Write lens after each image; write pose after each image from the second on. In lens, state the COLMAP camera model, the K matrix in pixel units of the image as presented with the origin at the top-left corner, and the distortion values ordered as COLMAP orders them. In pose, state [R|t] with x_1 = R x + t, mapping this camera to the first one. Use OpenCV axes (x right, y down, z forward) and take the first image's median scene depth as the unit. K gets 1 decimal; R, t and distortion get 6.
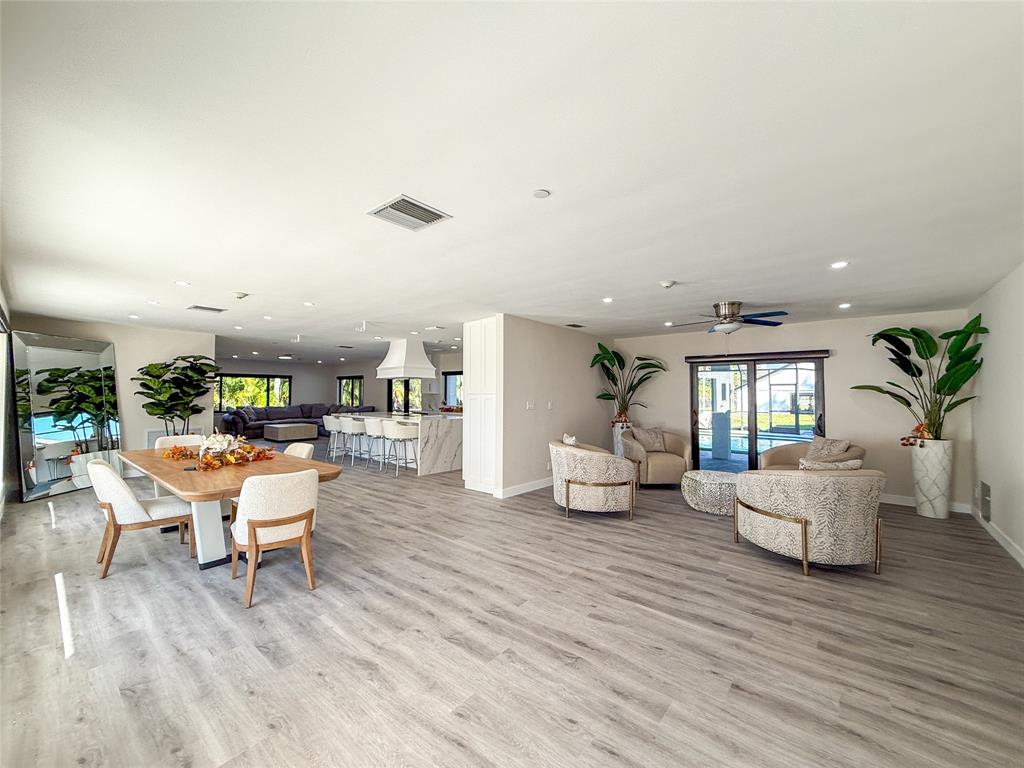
lens RADIAL K [[405.9, 0, 507.8], [0, 405.9, 385.3], [0, 0, 1]] dist [-0.001564, -0.000502]
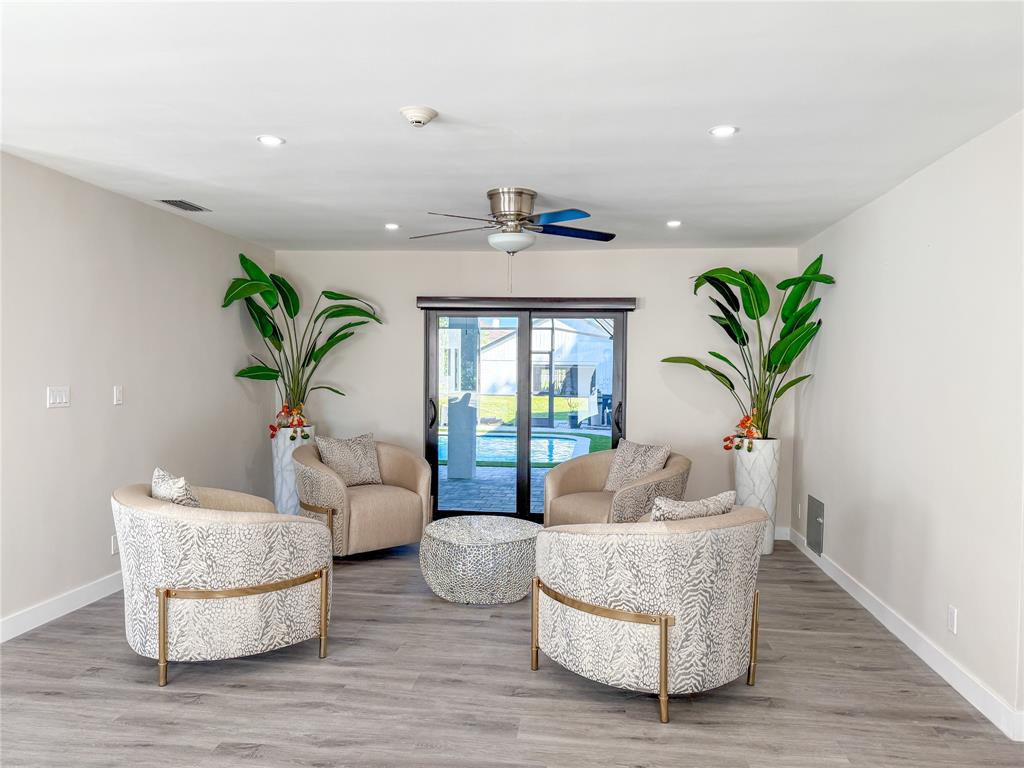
lens RADIAL K [[720.7, 0, 512.0], [0, 720.7, 384.0], [0, 0, 1]] dist [0.059466, -0.064394]
pose [[0.832485, -0.008121, 0.553988, 0.039045], [-0.019393, 0.998853, 0.043784, -0.001693], [-0.553708, -0.047193, 0.831372, 0.237366]]
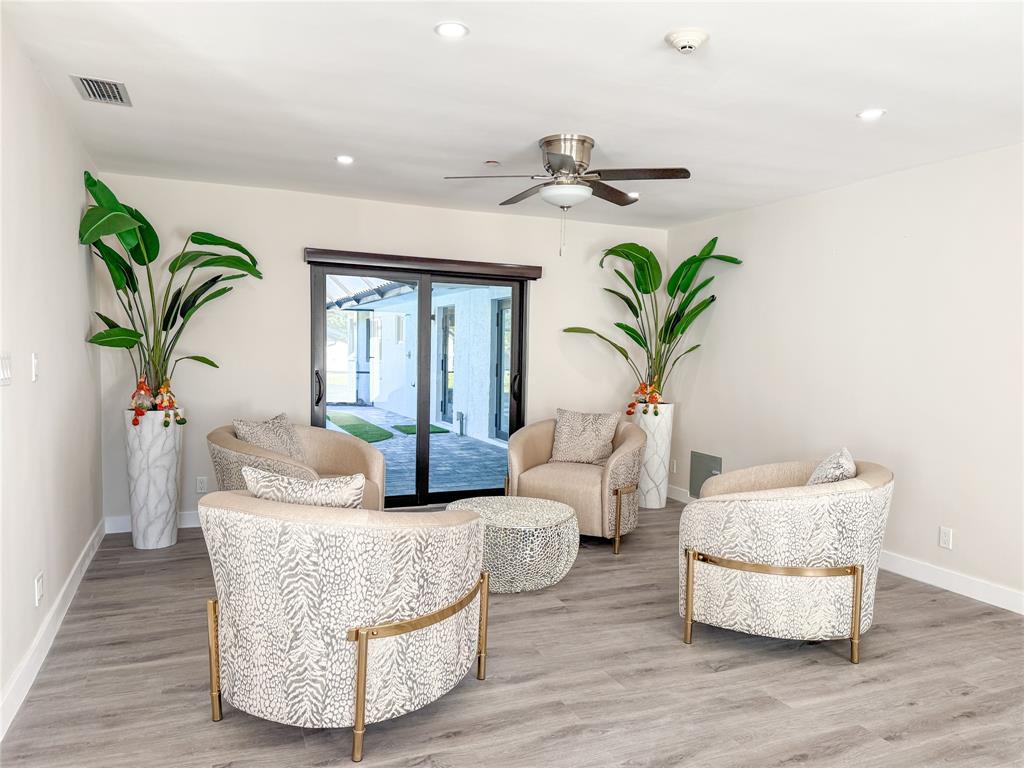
lens RADIAL K [[720.7, 0, 512.0], [0, 720.7, 384.0], [0, 0, 1]] dist [0.059466, -0.064394]
pose [[0.448348, -0.041374, 0.892901, -0.244347], [-0.036156, 0.997271, 0.064365, 0.025174], [-0.893127, -0.061142, 0.445629, 0.676620]]
